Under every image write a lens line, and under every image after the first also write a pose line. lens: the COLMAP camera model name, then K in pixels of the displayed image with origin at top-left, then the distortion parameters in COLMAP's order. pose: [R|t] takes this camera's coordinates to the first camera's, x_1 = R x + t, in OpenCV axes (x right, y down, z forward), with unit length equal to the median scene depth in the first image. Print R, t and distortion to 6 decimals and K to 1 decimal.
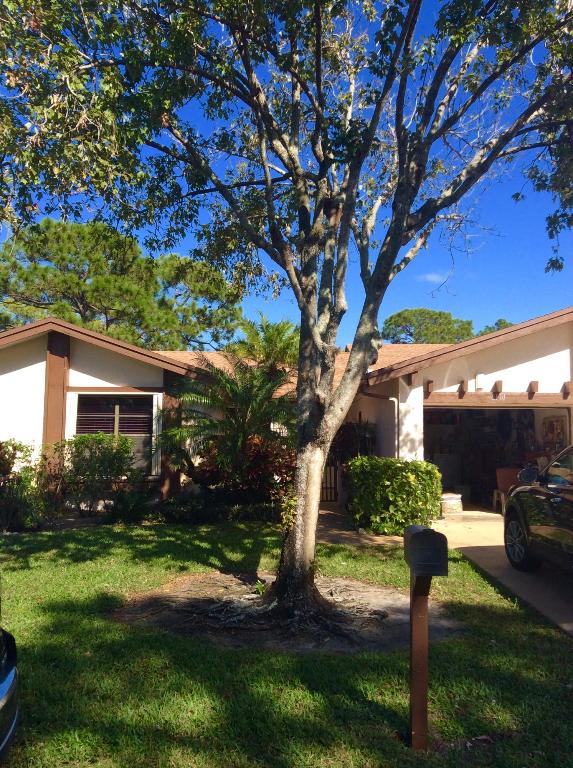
lens RADIAL K [[692.0, 0, 285.1], [0, 692.0, 389.9], [0, 0, 1]] dist [0.228275, -0.444537]
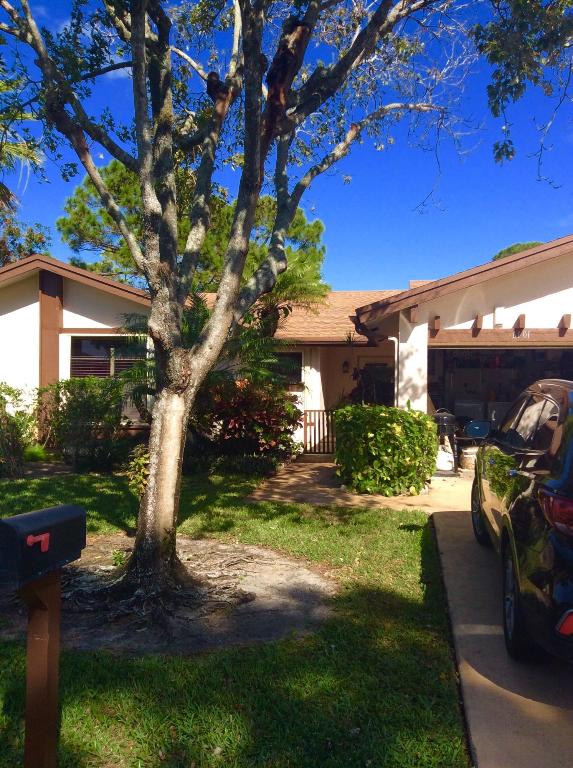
lens RADIAL K [[692.0, 0, 285.1], [0, 692.0, 389.9], [0, 0, 1]] dist [0.228275, -0.444537]
pose [[0.984156, 0.004911, -0.177236, 0.177563], [0.008681, 0.997083, 0.075830, 0.009922], [0.177091, -0.076167, 0.981243, 0.125787]]
